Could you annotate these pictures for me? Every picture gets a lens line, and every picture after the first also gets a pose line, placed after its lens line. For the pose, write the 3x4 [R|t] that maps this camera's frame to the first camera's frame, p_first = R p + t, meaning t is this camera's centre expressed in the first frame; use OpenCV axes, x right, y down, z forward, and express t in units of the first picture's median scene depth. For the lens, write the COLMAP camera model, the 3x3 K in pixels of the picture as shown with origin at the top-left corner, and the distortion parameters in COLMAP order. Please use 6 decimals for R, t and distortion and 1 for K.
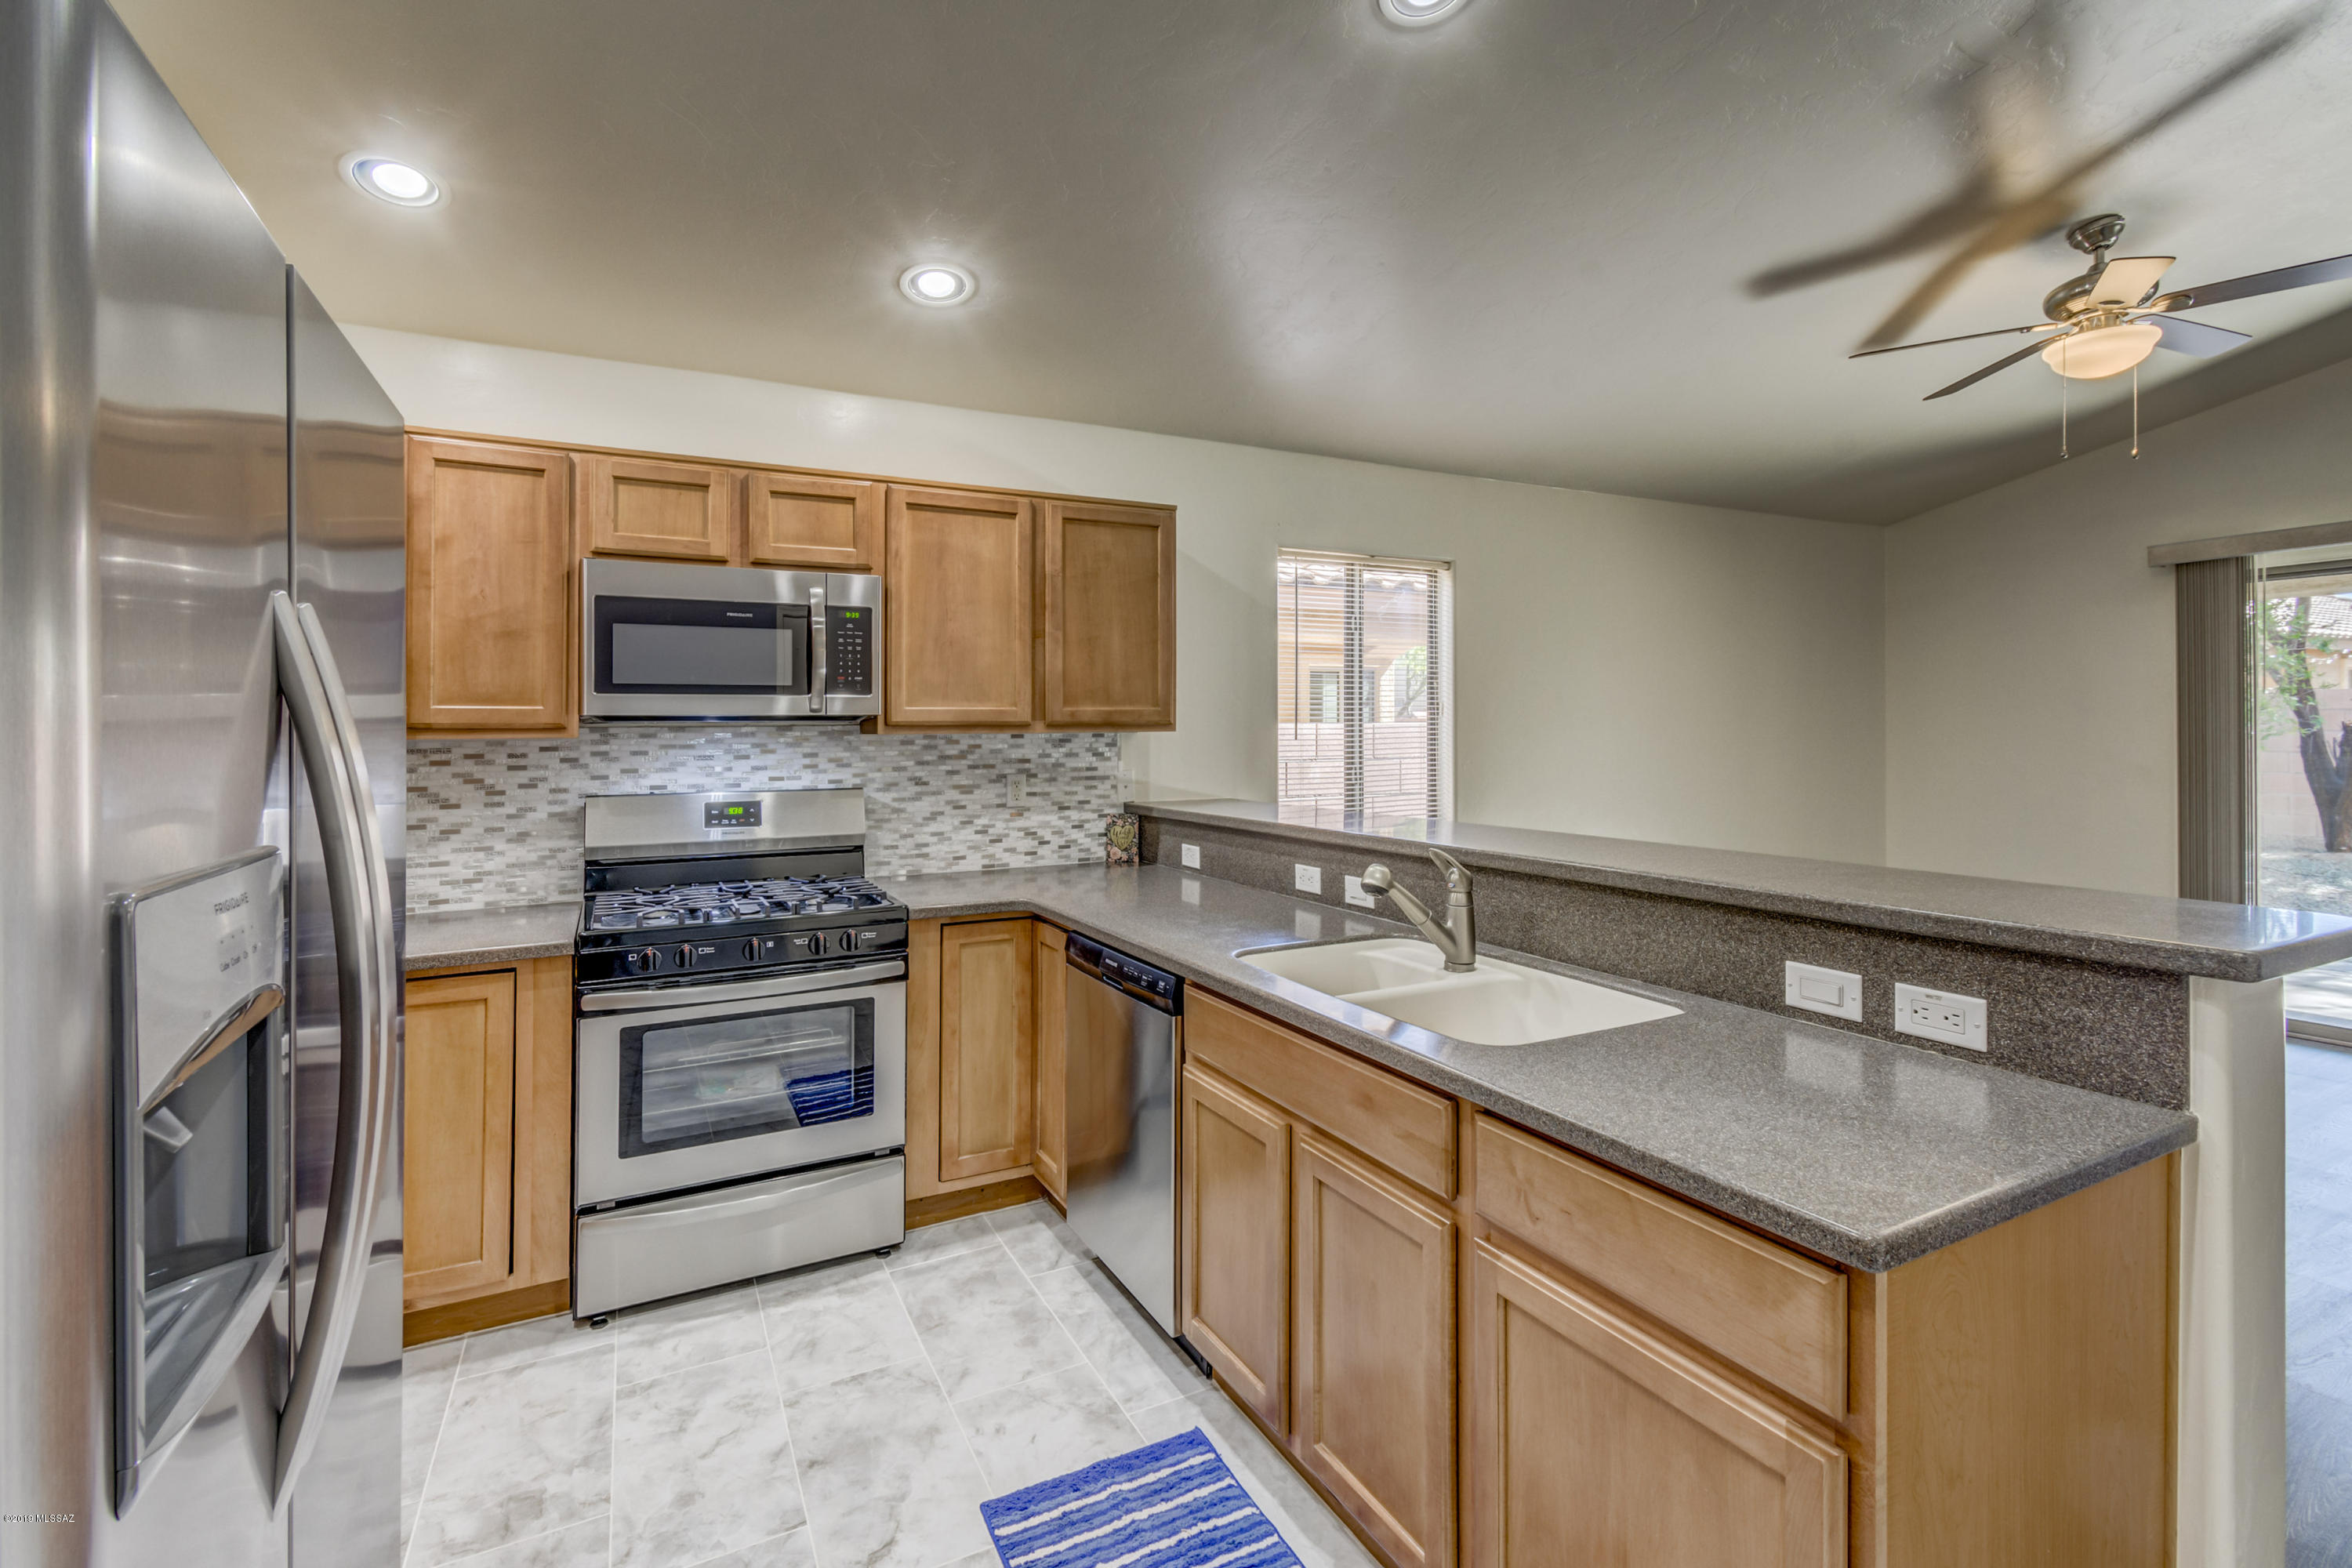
lens RADIAL K [[1063.5, 0, 1177.1], [0, 1063.5, 726.2], [0, 0, 1]] dist [0.010218, -0.000160]
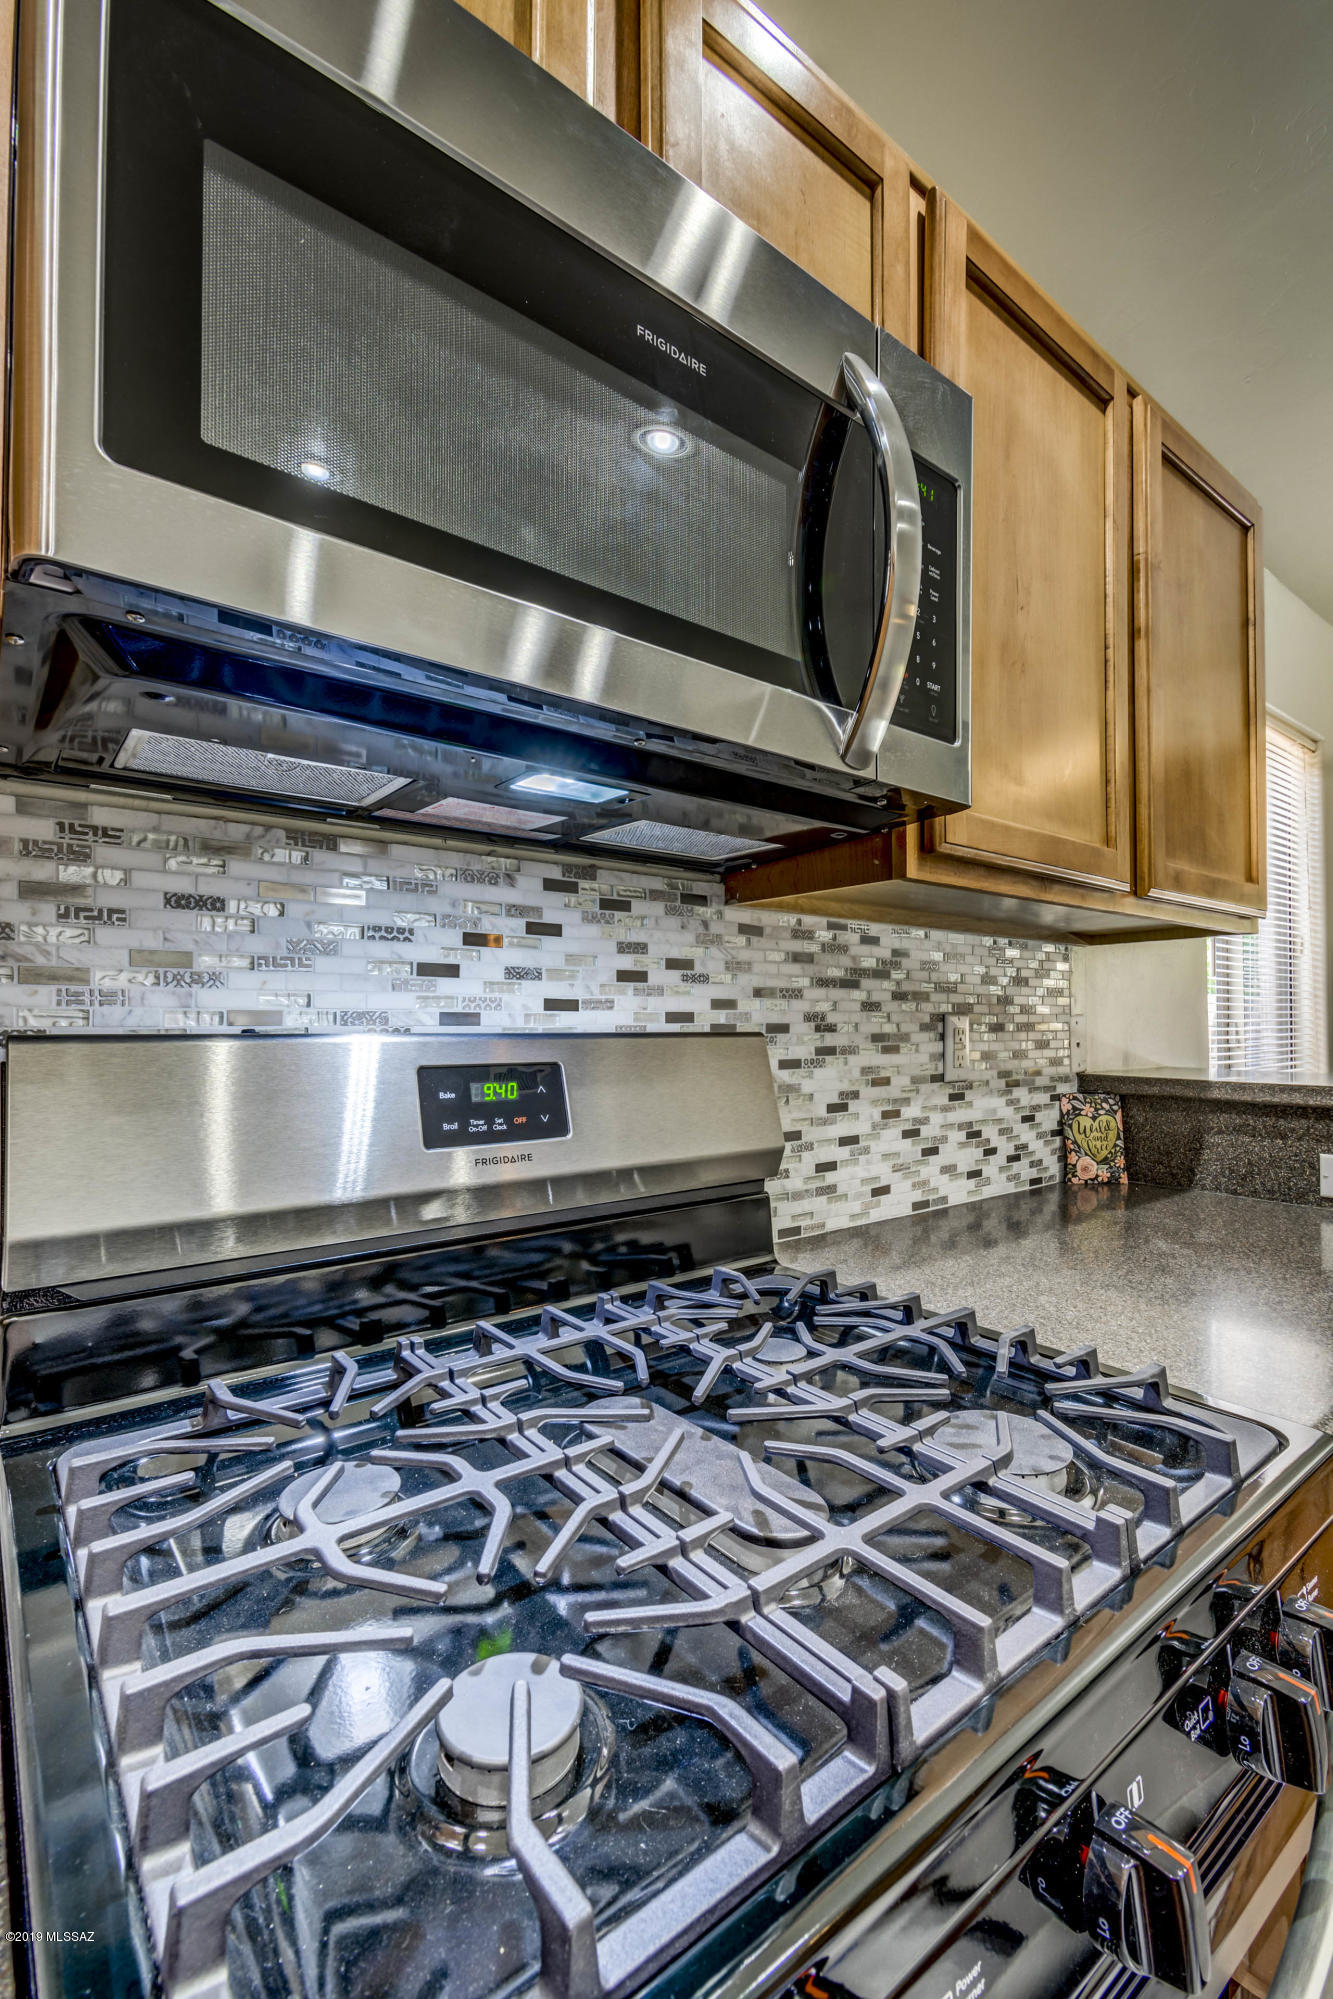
lens RADIAL K [[876.4, 0, 672.6], [0, 876.4, 1004.6], [0, 0, 1]] dist [0.008615, -0.005251]
pose [[0.984777, 0.009870, 0.173544, -0.378982], [-0.006310, 0.999758, -0.021057, 0.053649], [-0.173710, 0.019641, 0.984601, 0.670076]]
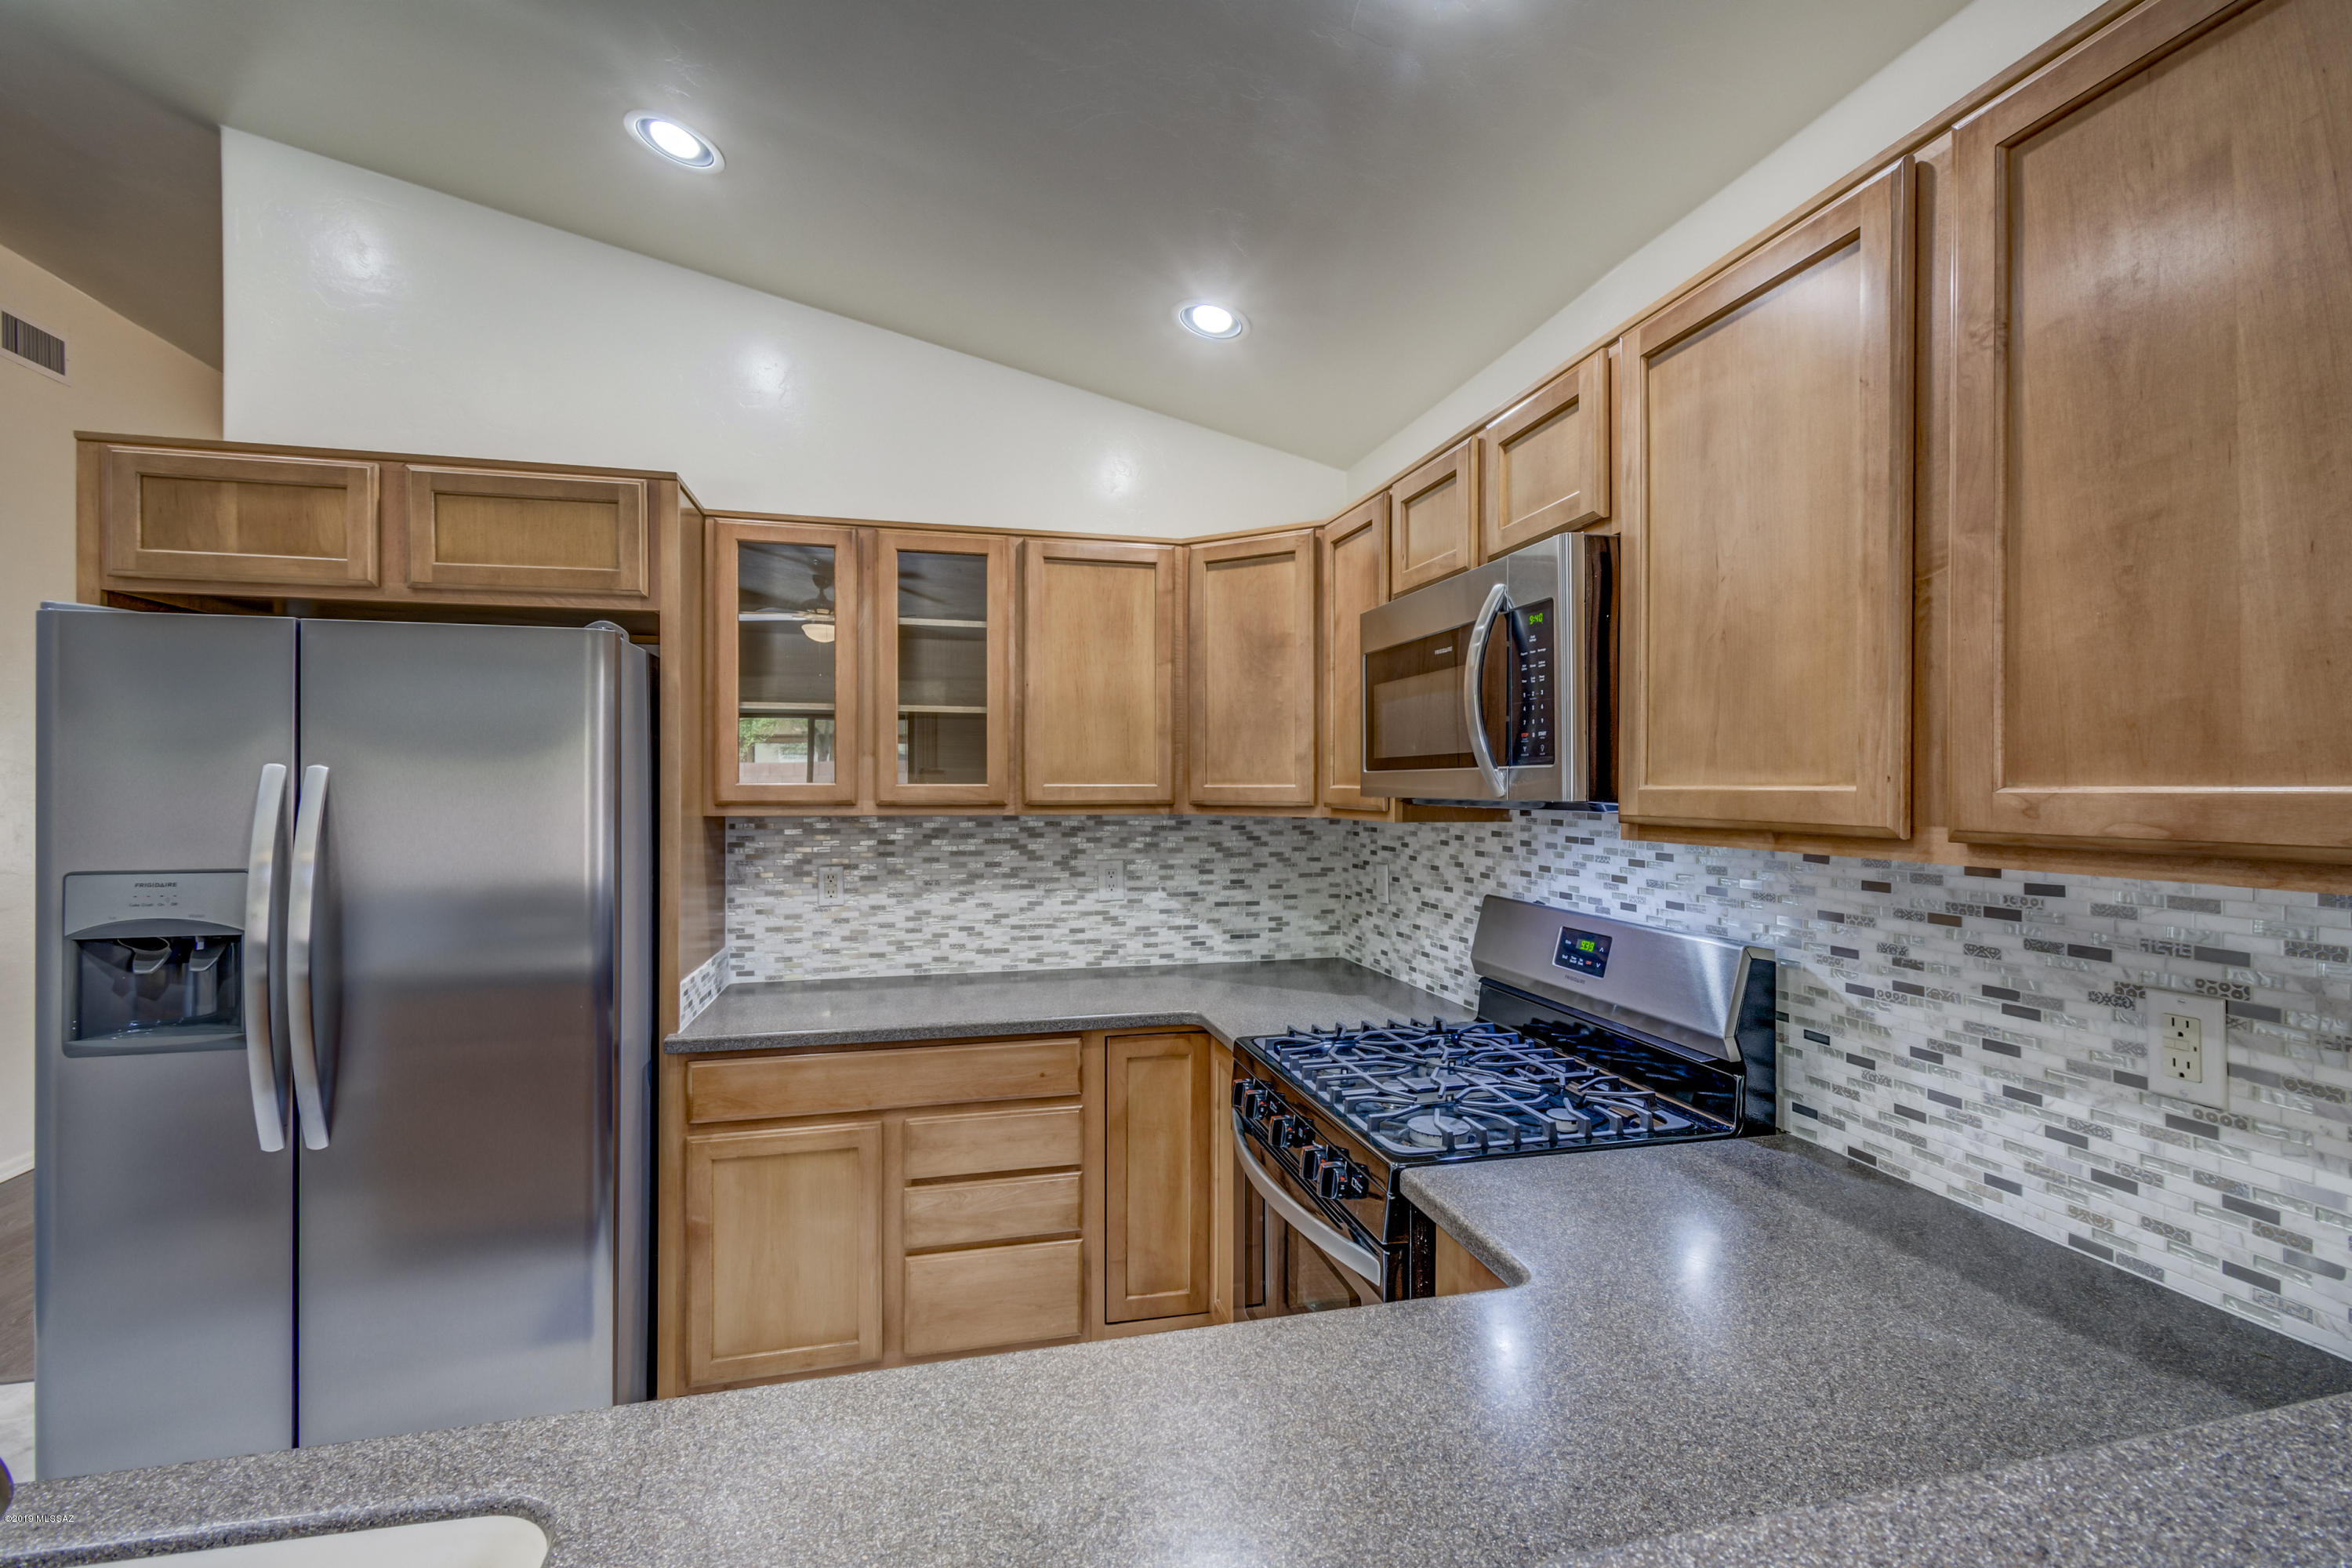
lens RADIAL K [[1038.0, 0, 1189.9], [0, 1038.0, 782.2], [0, 0, 1]] dist [0.004918, -0.001196]
pose [[-0.239614, 0.004773, -0.970857, 0.228316], [0.004377, 0.999983, 0.003836, -0.020698], [0.970858, -0.003330, -0.239631, 0.852308]]
